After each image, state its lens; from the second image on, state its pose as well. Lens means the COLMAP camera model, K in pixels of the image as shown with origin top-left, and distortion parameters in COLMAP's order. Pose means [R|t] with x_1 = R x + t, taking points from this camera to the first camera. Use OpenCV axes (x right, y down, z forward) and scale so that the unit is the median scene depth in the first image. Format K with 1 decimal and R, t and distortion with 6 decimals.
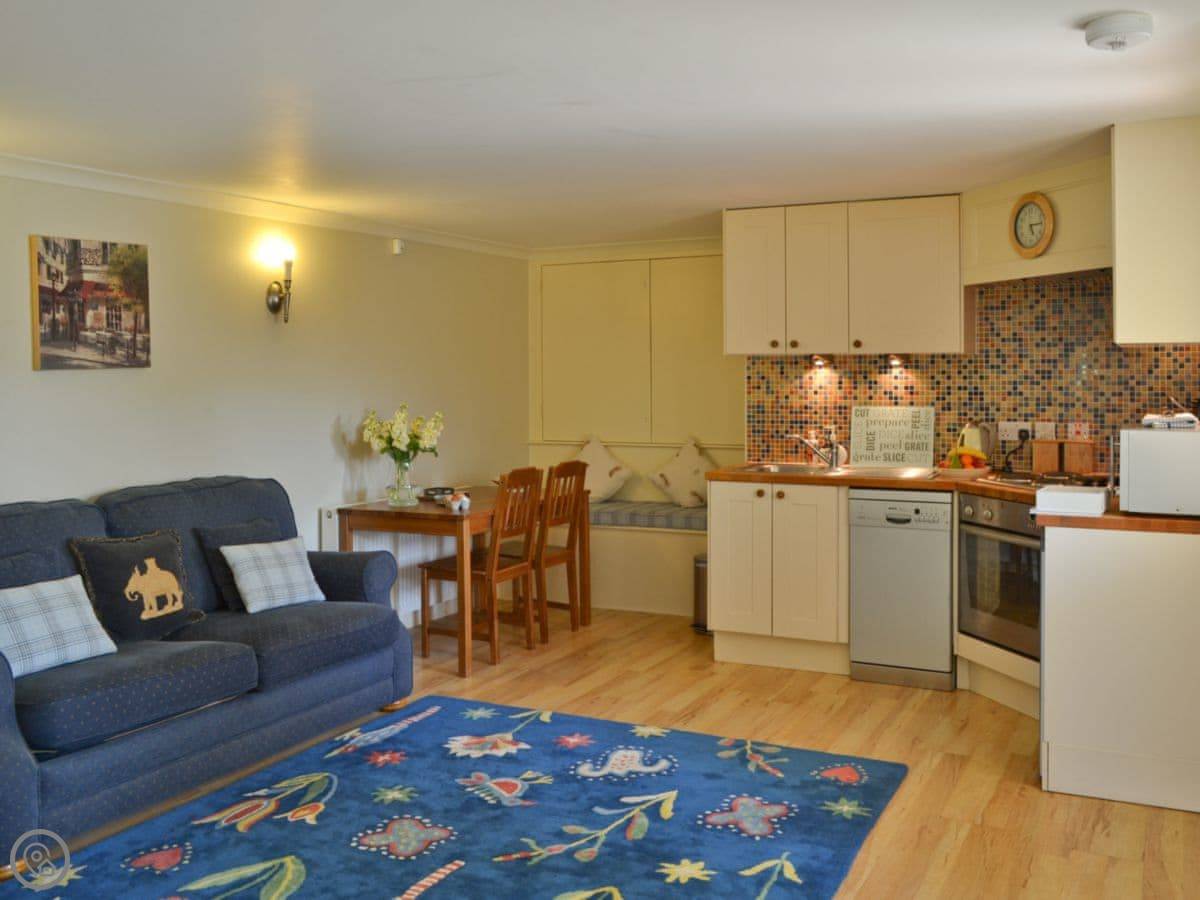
lens RADIAL K [[1097.7, 0, 597.5], [0, 1097.7, 446.6], [0, 0, 1]] dist [-0.050297, 0.000000]
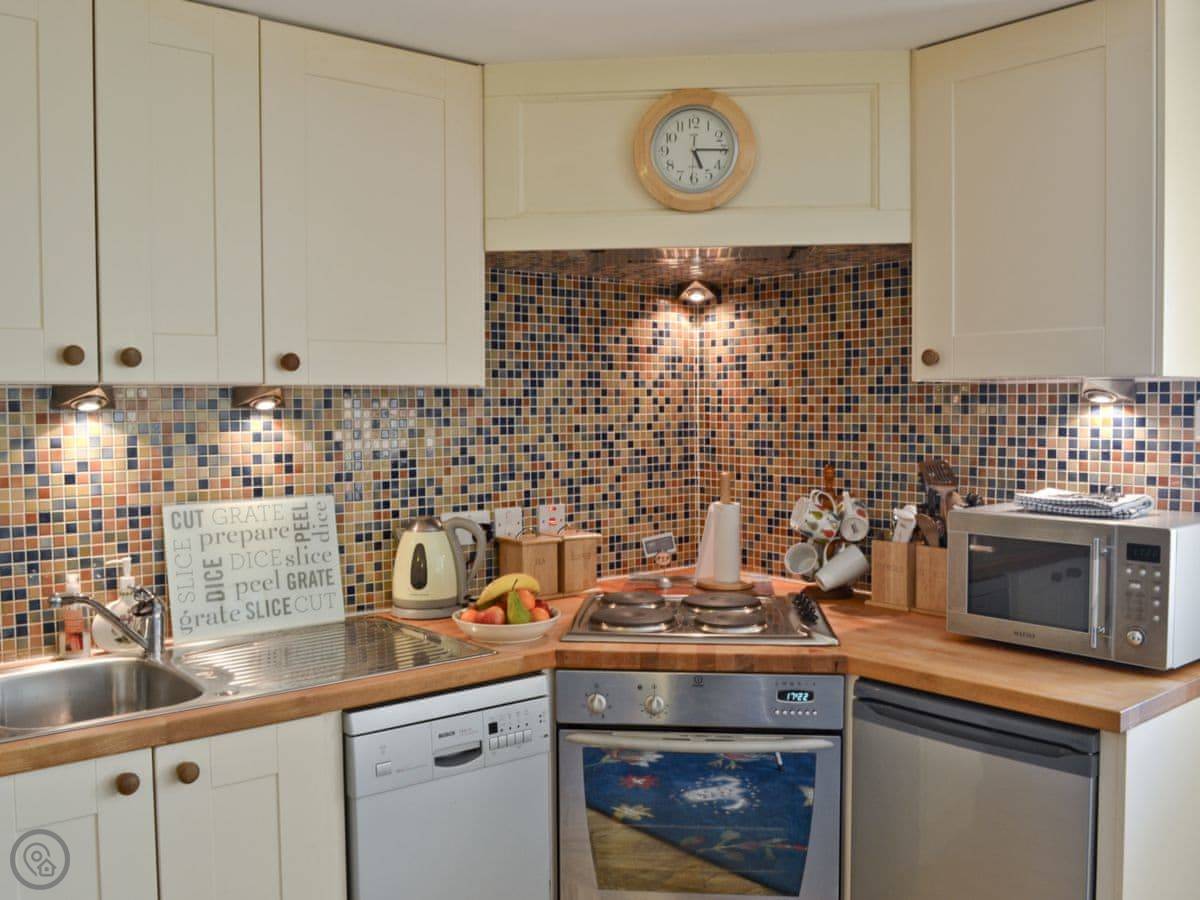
lens RADIAL K [[1097.7, 0, 599.2], [0, 1097.7, 459.2], [0, 0, 1]] dist [-0.050297, 0.000000]
pose [[0.383948, -0.046162, 0.922200, -0.104416], [0.066672, 0.997528, 0.022175, -0.056989], [-0.920944, 0.052971, 0.386077, 0.719448]]
